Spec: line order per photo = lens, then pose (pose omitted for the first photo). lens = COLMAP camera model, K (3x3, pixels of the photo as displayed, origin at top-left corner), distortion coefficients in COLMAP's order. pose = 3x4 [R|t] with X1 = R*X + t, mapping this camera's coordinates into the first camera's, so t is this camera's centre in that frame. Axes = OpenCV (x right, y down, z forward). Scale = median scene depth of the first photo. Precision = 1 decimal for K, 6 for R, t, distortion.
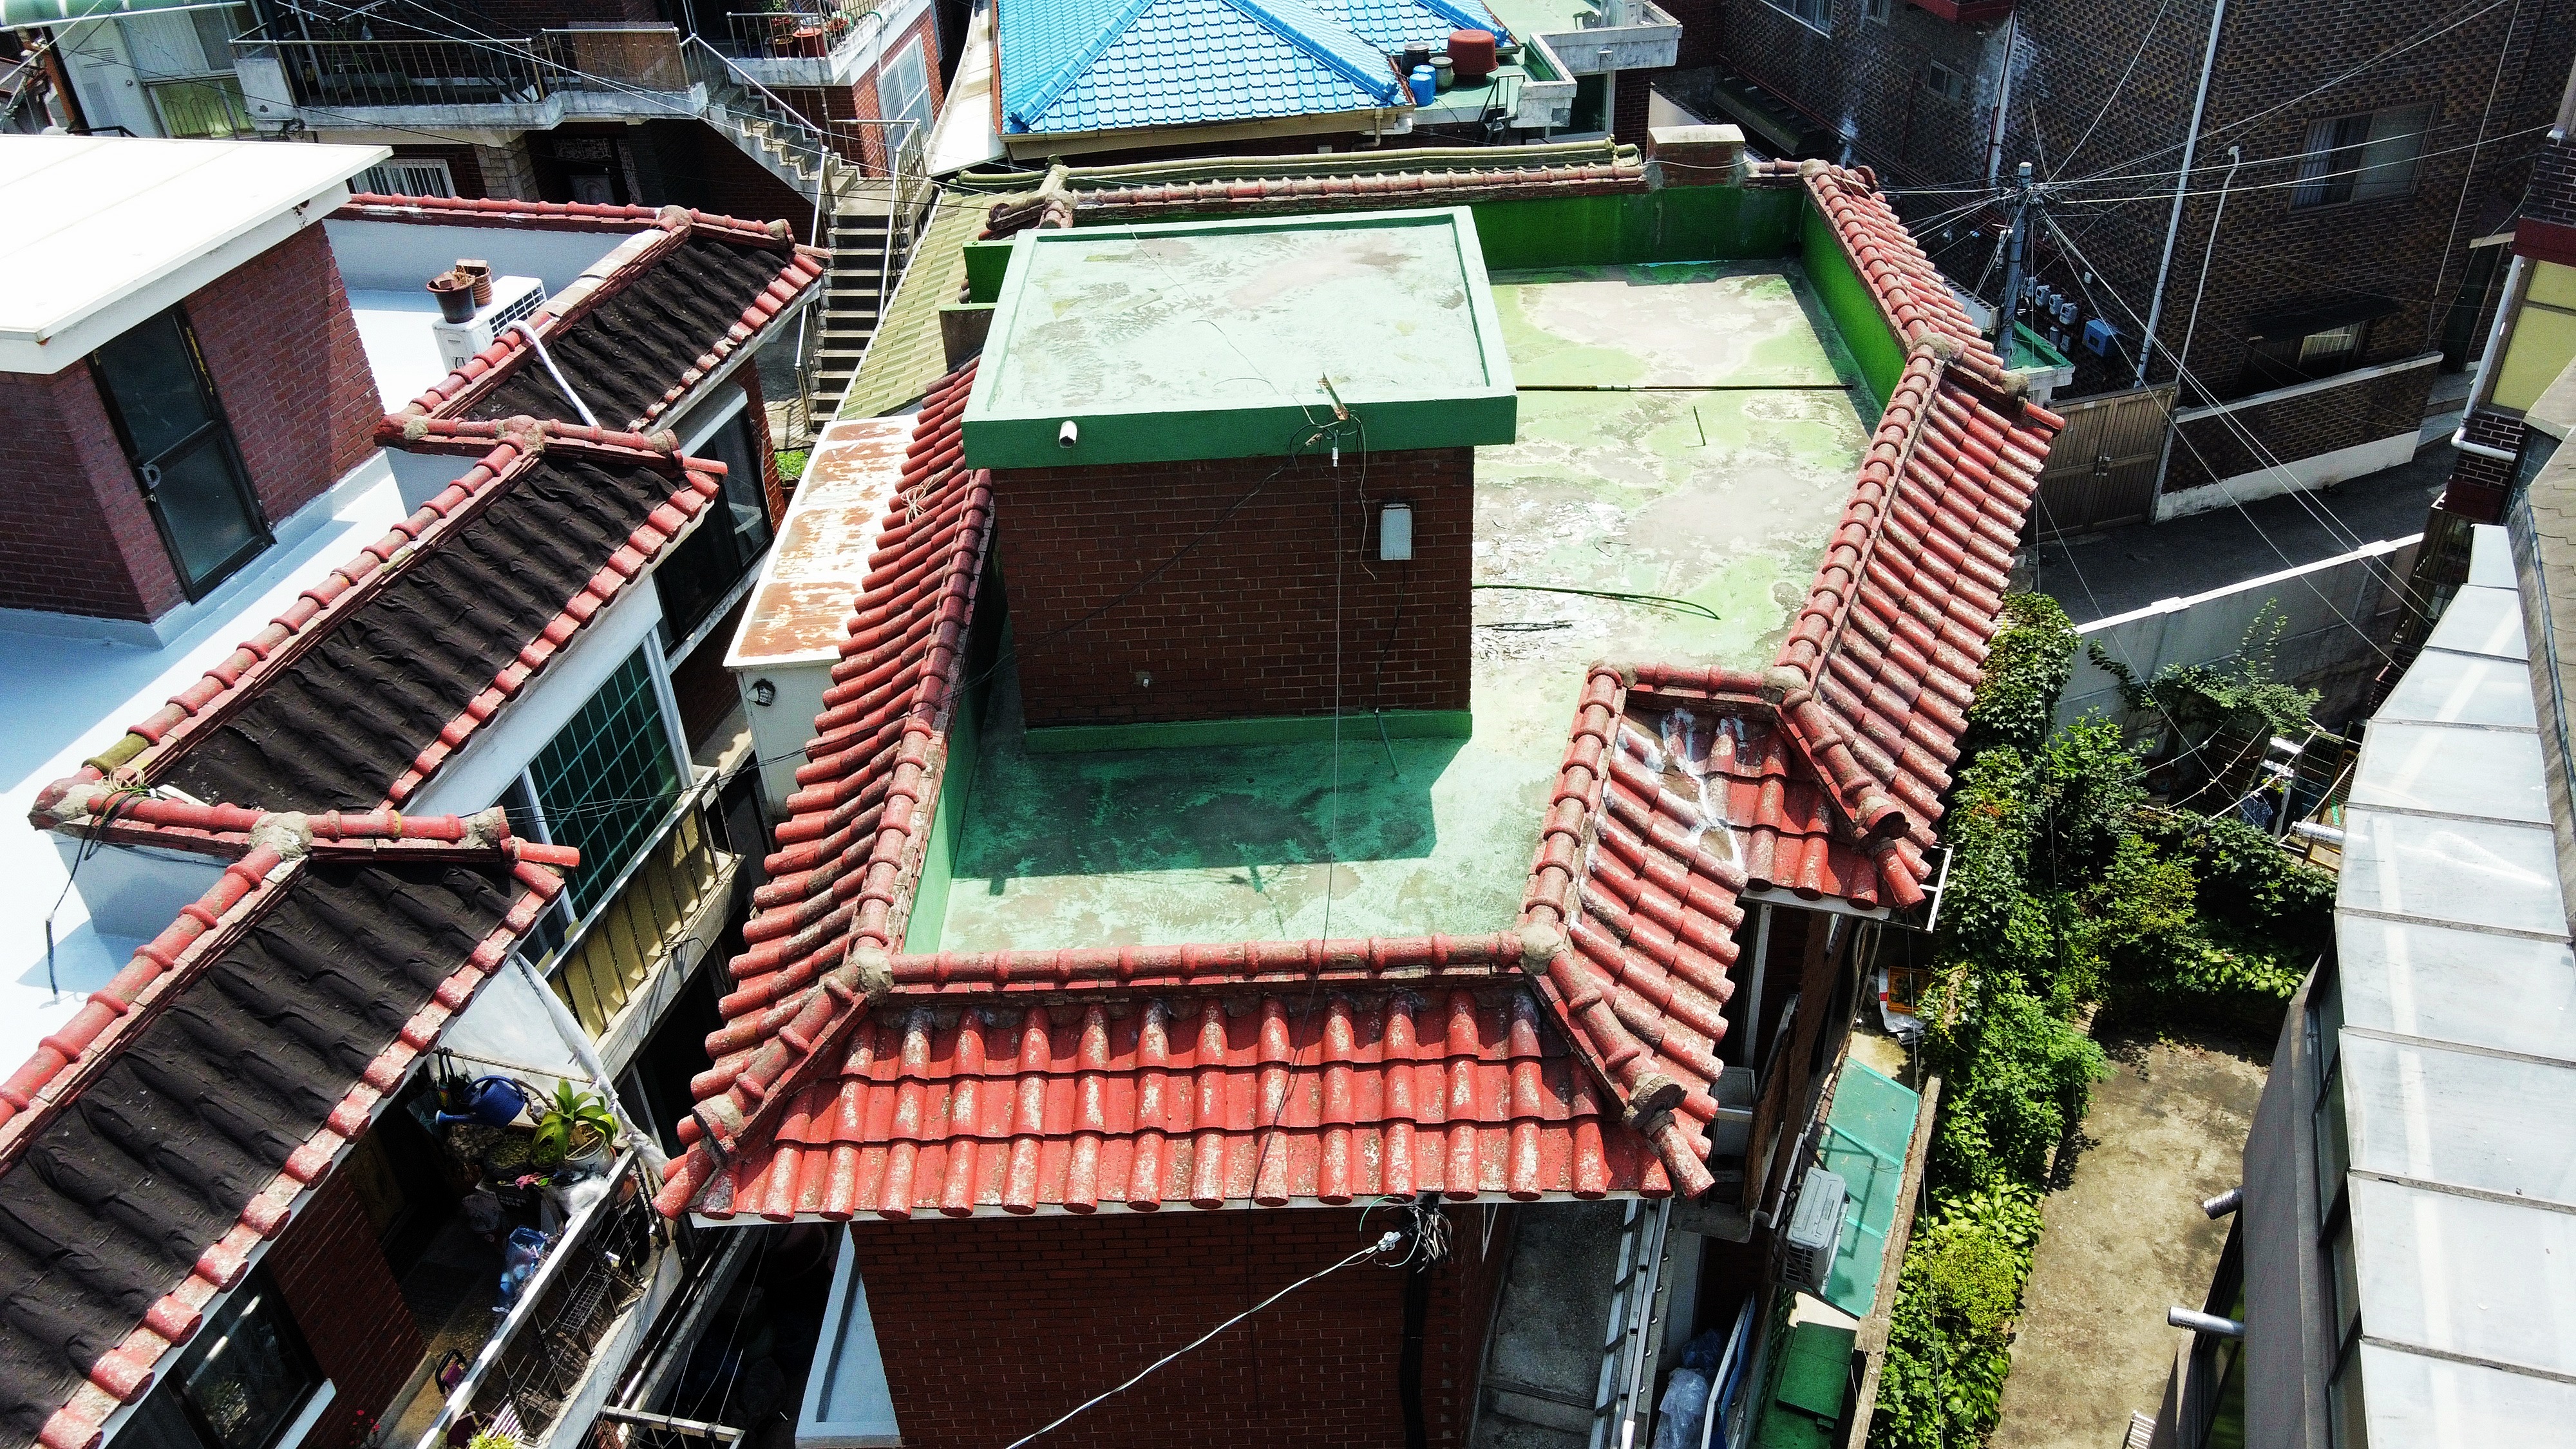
lens RADIAL K [[1962.2, 0, 1288.9], [0, 1962.2, 716.0], [0, 0, 1]] dist [0.015723, 0.011596]
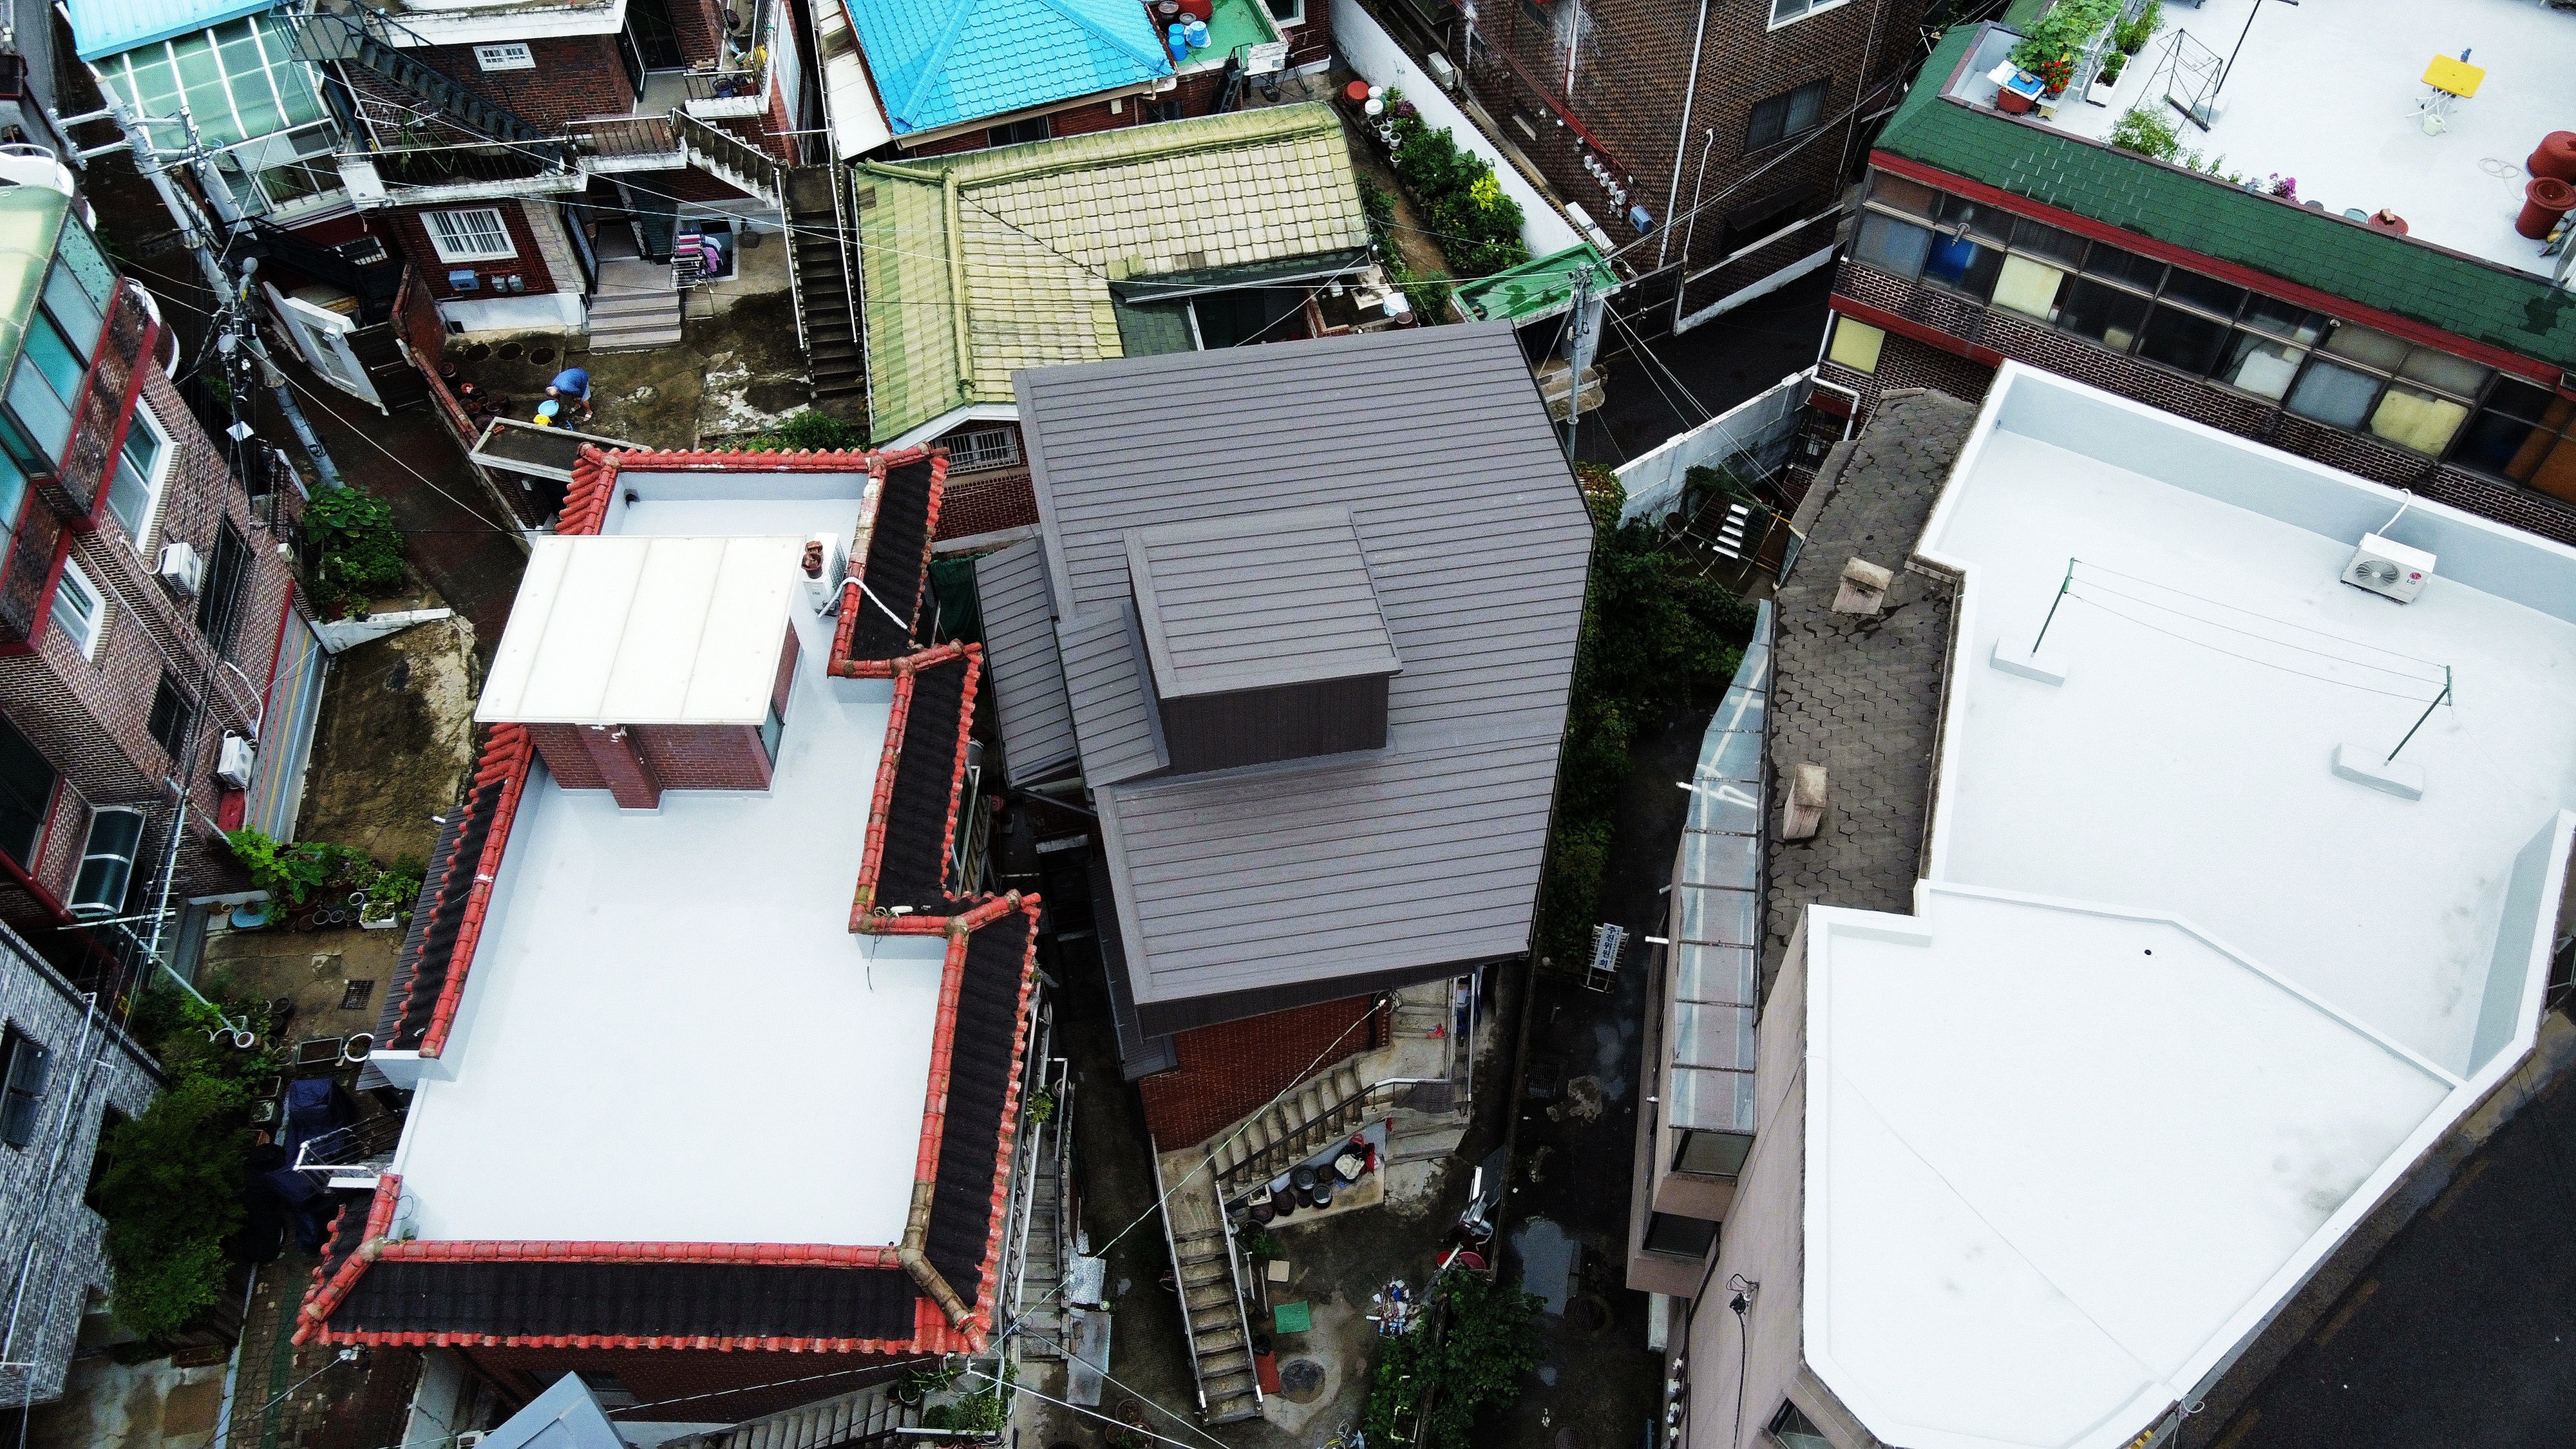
lens RADIAL K [[1962.2, 0, 1286.2], [0, 1962.2, 717.5], [0, 0, 1]] dist [0.015723, 0.011596]
pose [[0.977586, -0.152428, 0.145229, -0.247815], [0.095804, 0.936315, 0.337841, -0.630159], [-0.187476, -0.316355, 0.929931, -0.874010]]
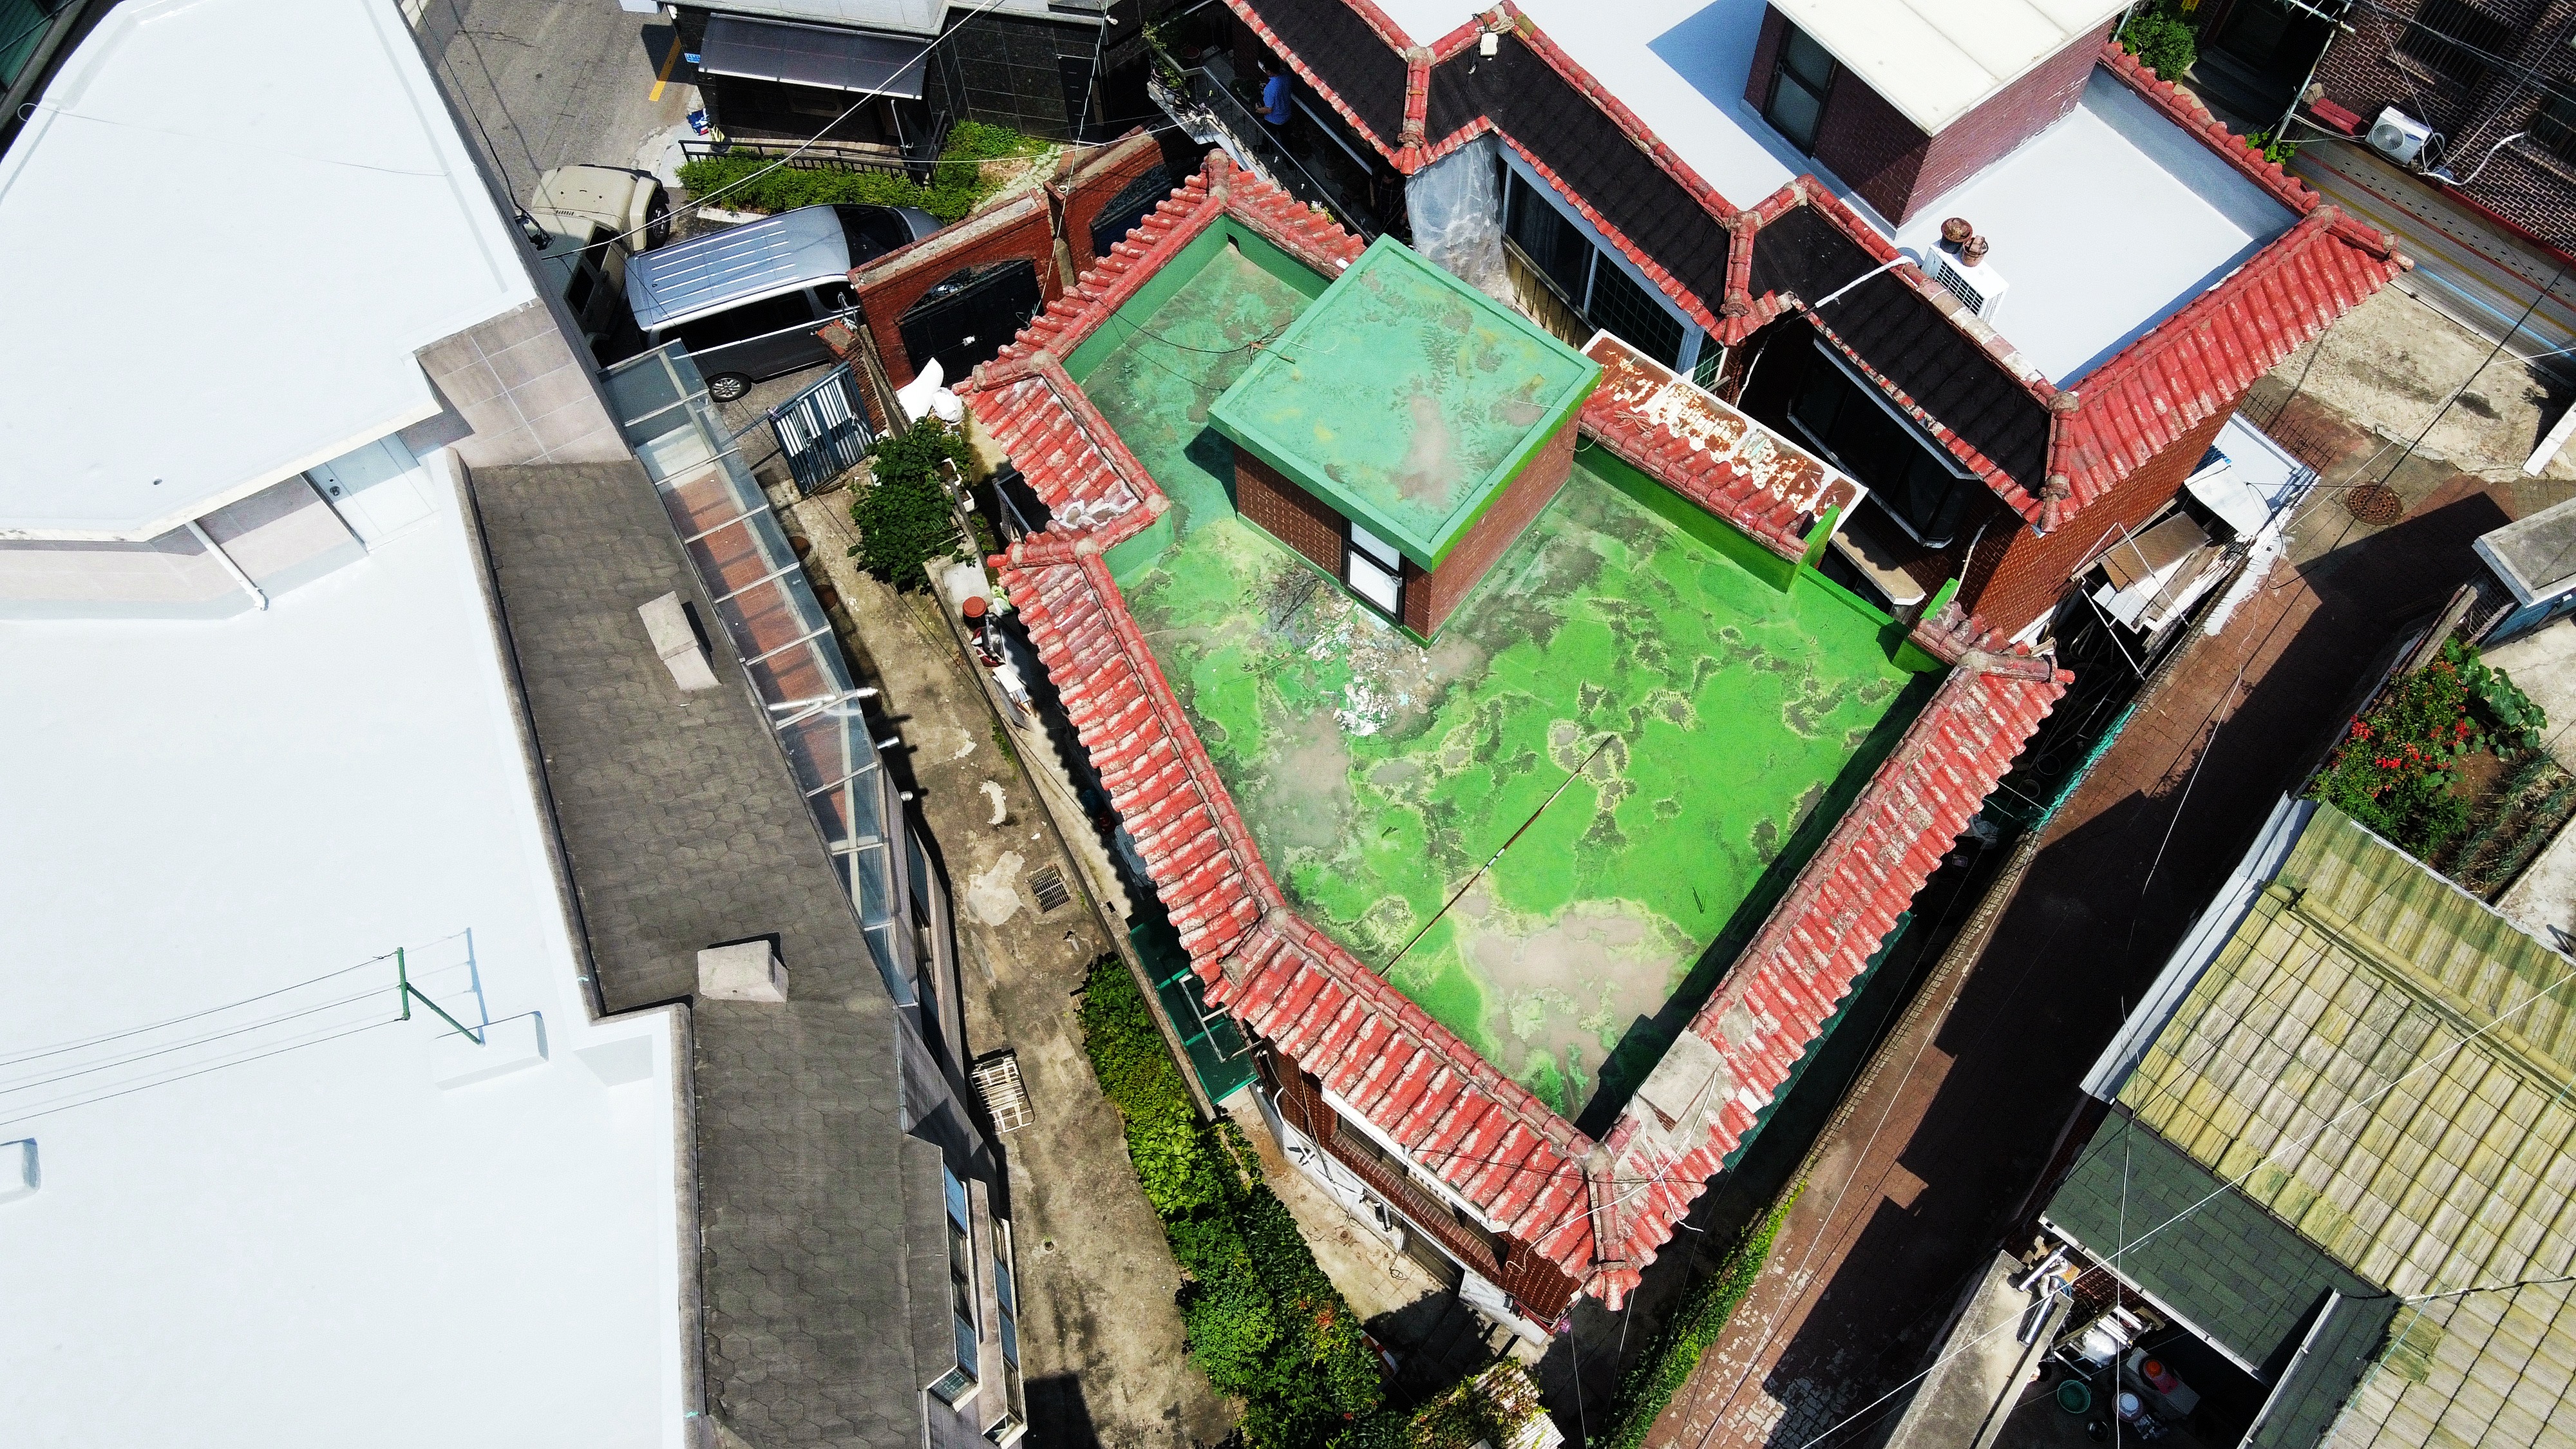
lens RADIAL K [[1962.2, 0, 1307.2], [0, 1962.2, 733.9], [0, 0, 1]] dist [0.015723, 0.011596]
pose [[-0.629597, 0.719104, -0.294103, 0.544751], [-0.396285, 0.028362, 0.917690, -1.264205], [0.668256, 0.694323, 0.267113, 0.492210]]
